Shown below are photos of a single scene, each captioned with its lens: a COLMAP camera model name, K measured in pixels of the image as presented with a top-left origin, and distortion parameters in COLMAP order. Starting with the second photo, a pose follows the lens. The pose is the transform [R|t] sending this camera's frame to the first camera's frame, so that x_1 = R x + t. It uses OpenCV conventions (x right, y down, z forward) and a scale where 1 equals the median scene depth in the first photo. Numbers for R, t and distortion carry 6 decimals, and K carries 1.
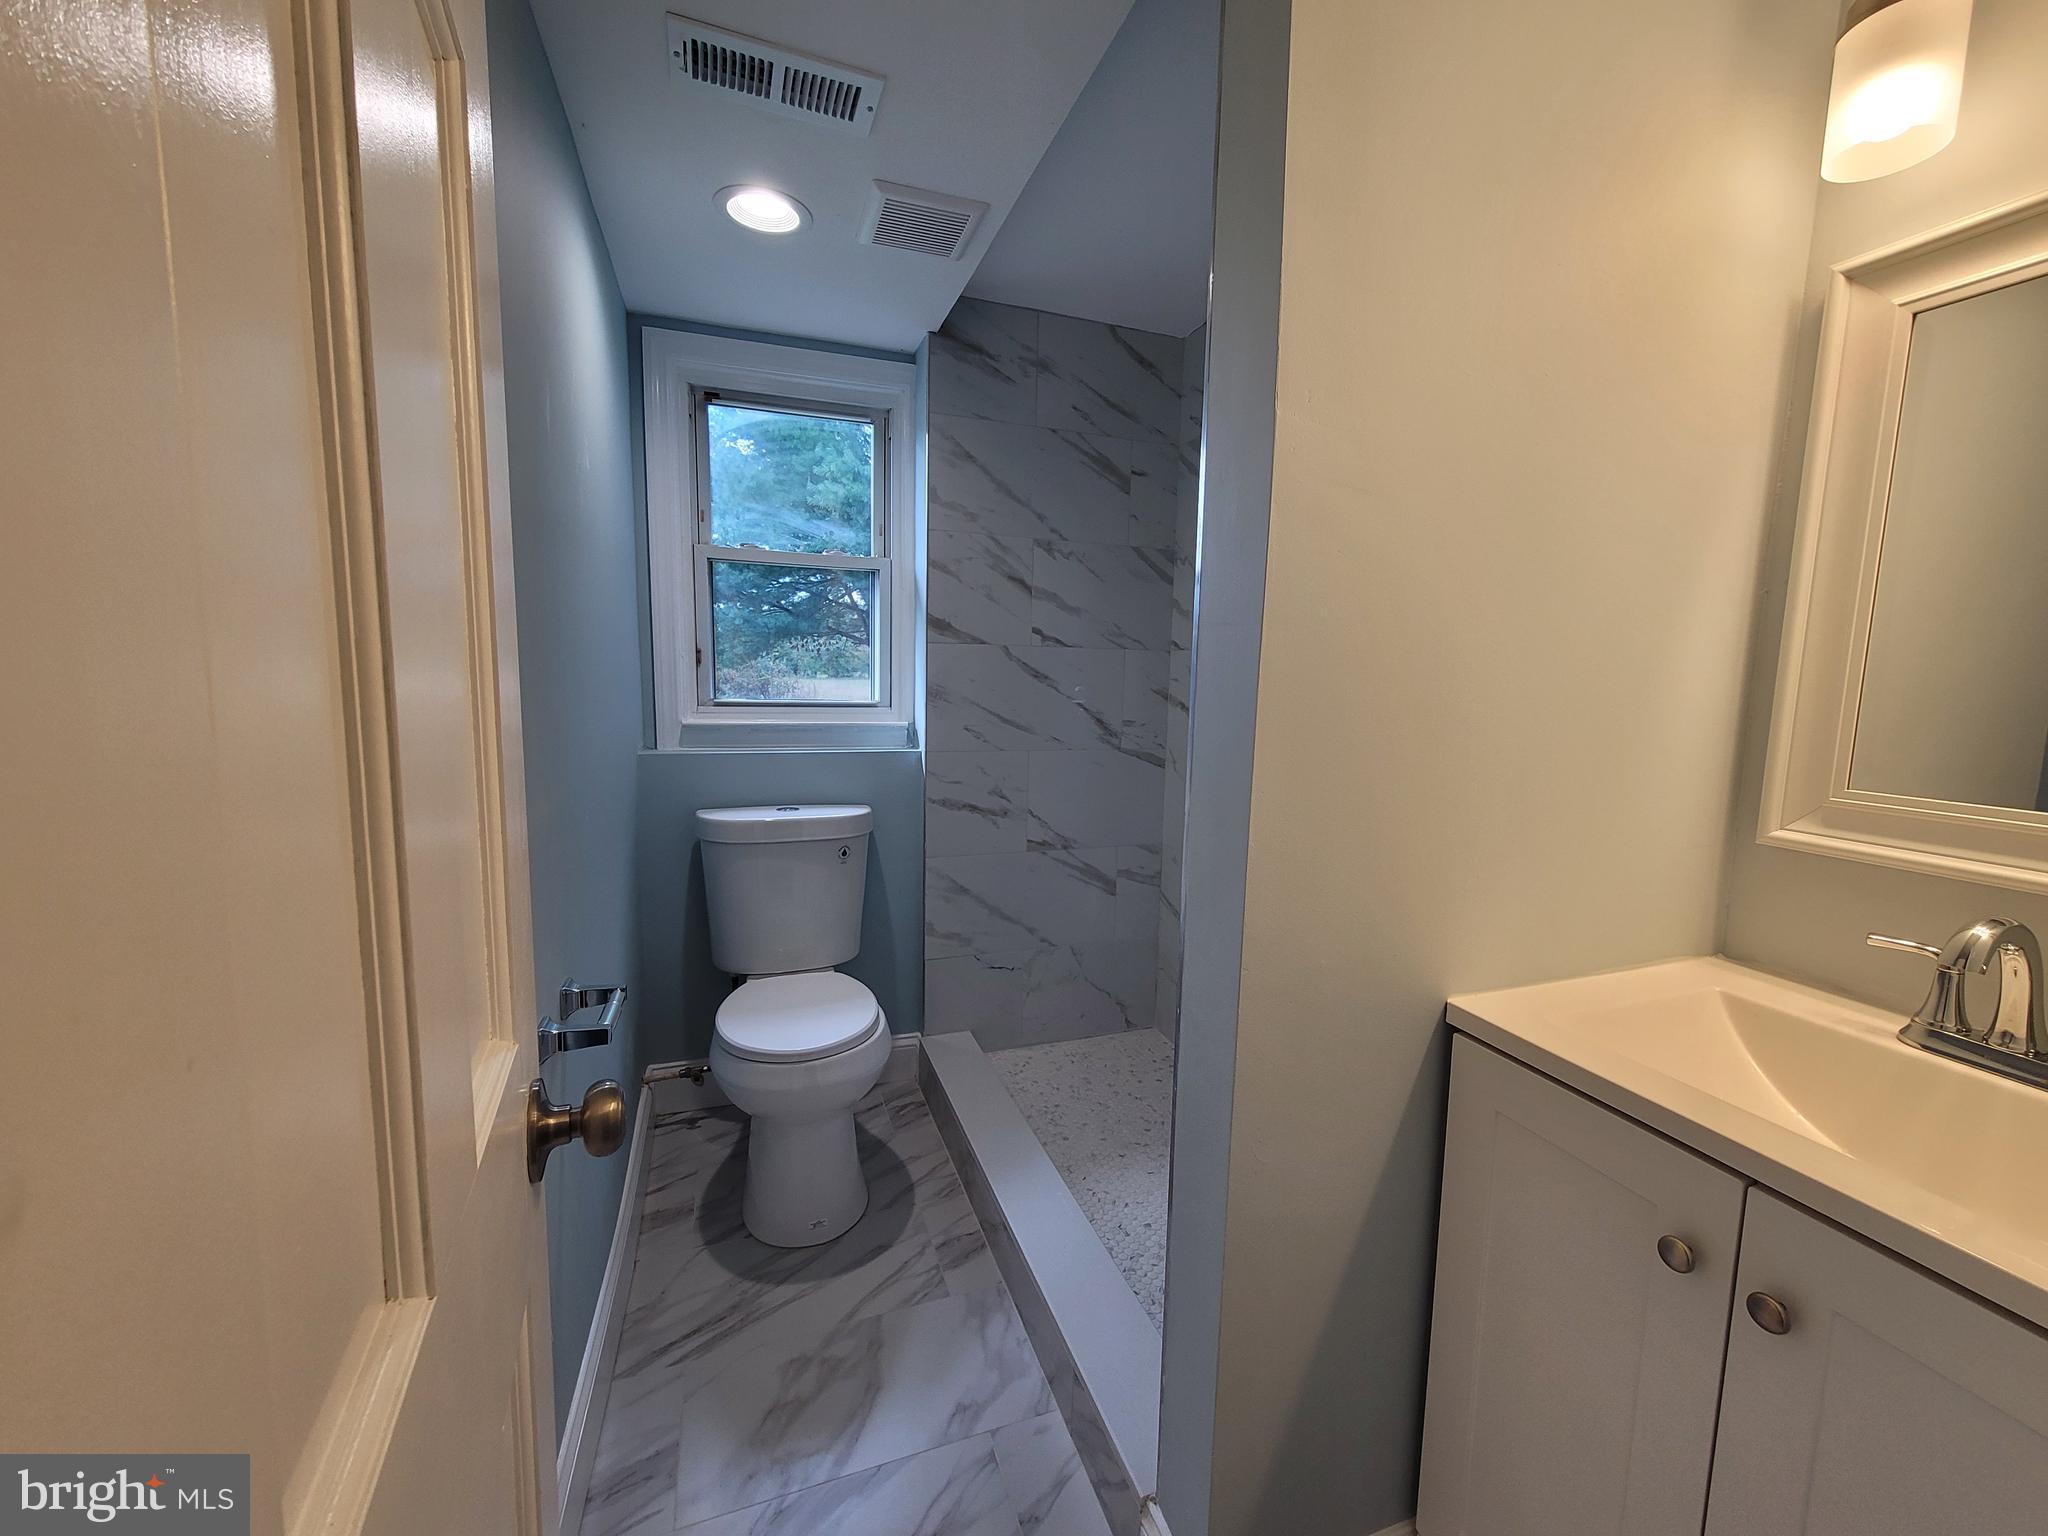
lens RADIAL K [[838.1, 0, 1038.5], [0, 838.1, 768.2], [0, 0, 1]] dist [0.004008, -0.002201]
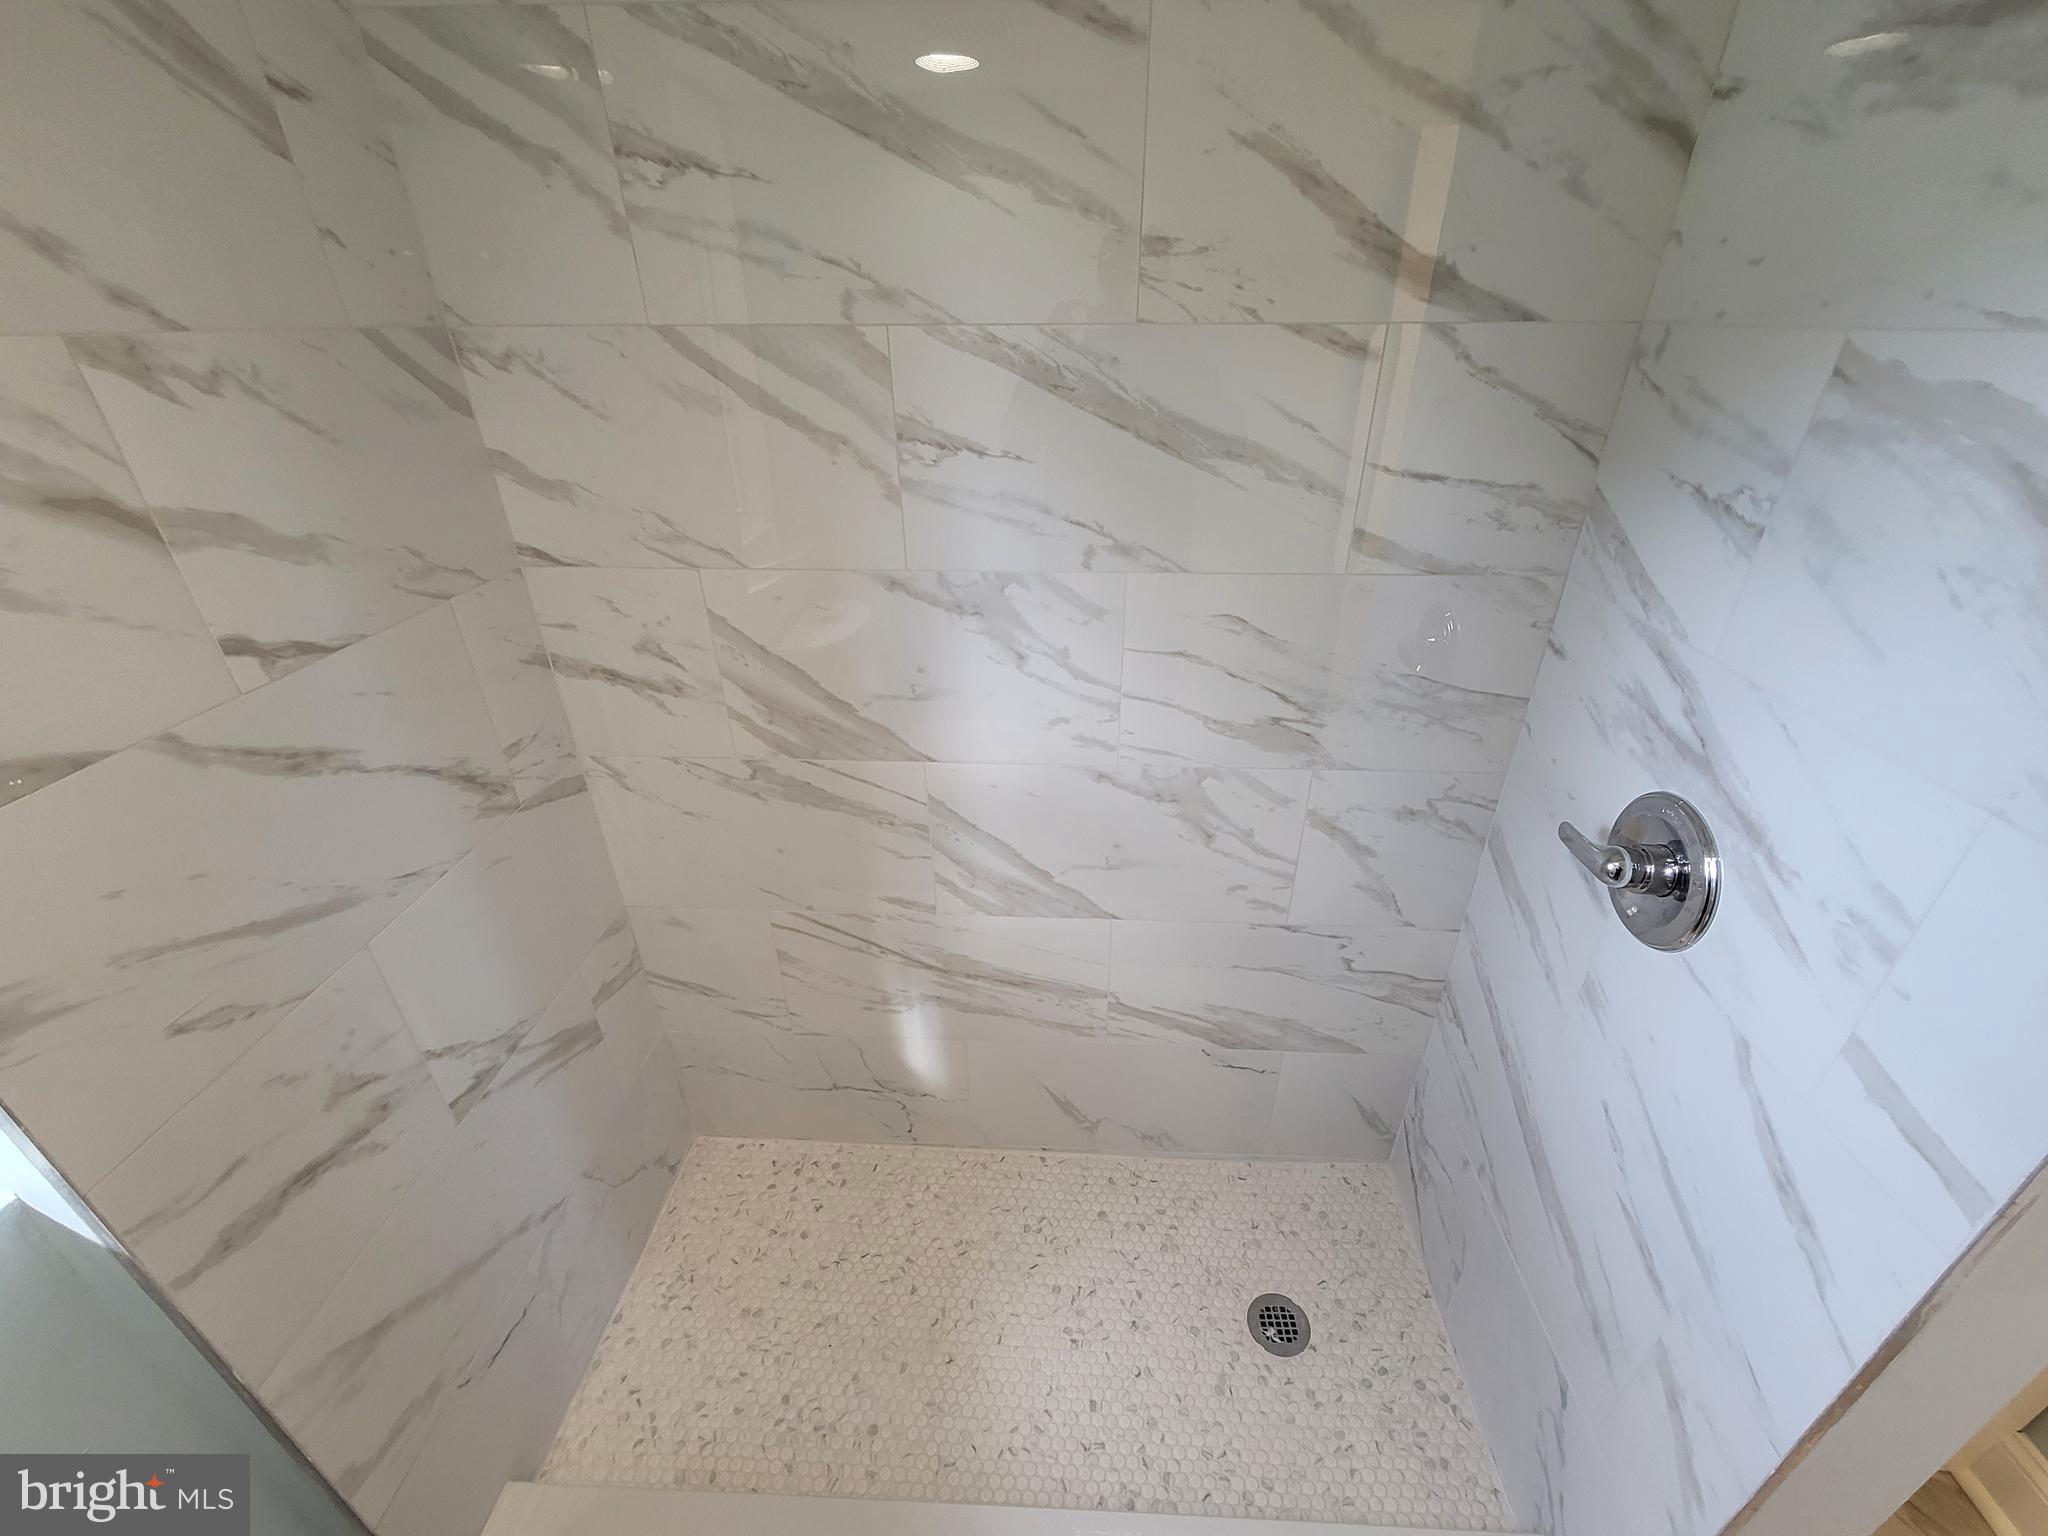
lens RADIAL K [[838.1, 0, 1027.5], [0, 838.1, 763.1], [0, 0, 1]] dist [0.004008, -0.002201]
pose [[0.375141, -0.465452, 0.801638, -0.166772], [0.127301, 0.882471, 0.452813, -0.228931], [-0.918185, -0.067819, 0.390303, 0.581433]]
